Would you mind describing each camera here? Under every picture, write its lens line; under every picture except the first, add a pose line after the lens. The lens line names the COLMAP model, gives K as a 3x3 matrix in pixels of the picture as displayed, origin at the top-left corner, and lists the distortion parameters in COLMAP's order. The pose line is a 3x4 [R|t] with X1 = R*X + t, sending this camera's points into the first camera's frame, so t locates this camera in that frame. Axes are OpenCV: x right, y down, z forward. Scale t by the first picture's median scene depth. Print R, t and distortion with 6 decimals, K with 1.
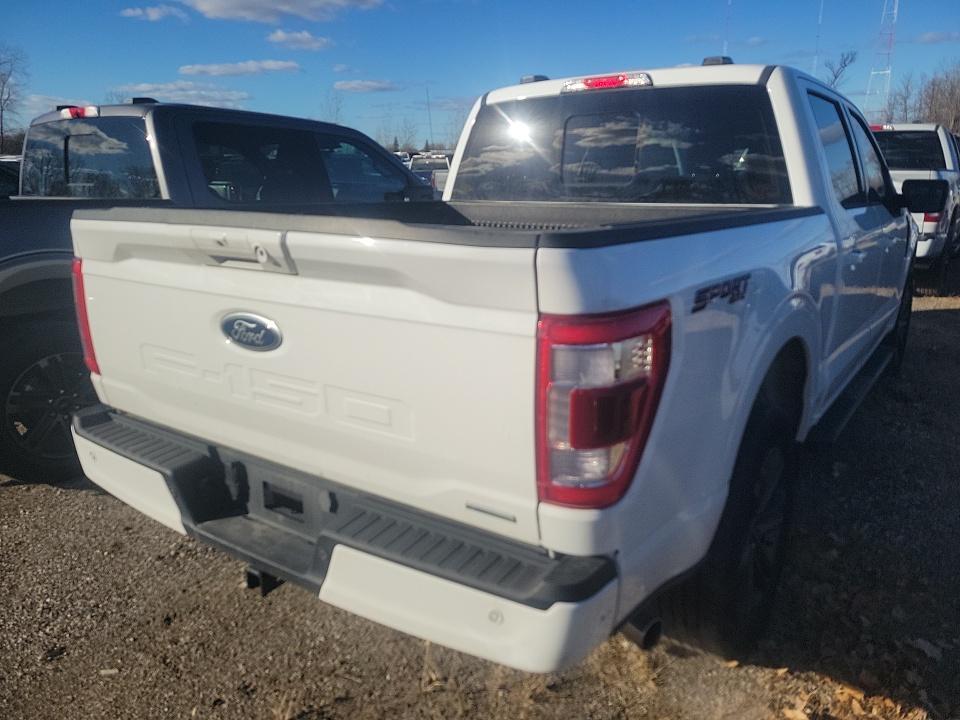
lens RADIAL K [[725.6, 0, 481.0], [0, 725.6, 359.8], [0, 0, 1]] dist [0.040002, -0.017312]
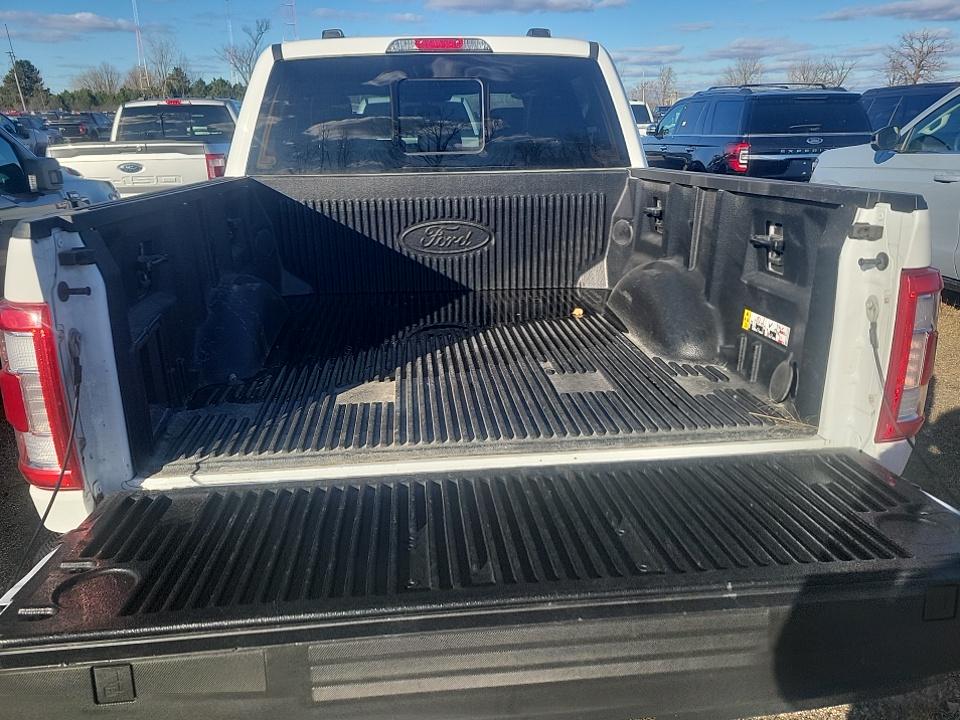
lens RADIAL K [[725.6, 0, 476.9], [0, 725.6, 364.5], [0, 0, 1]] dist [0.040002, -0.017312]
pose [[0.752975, -0.206162, 0.624921, -0.732971], [0.173296, 0.978259, 0.113922, -0.108166], [-0.634821, 0.022516, 0.772331, 0.365975]]
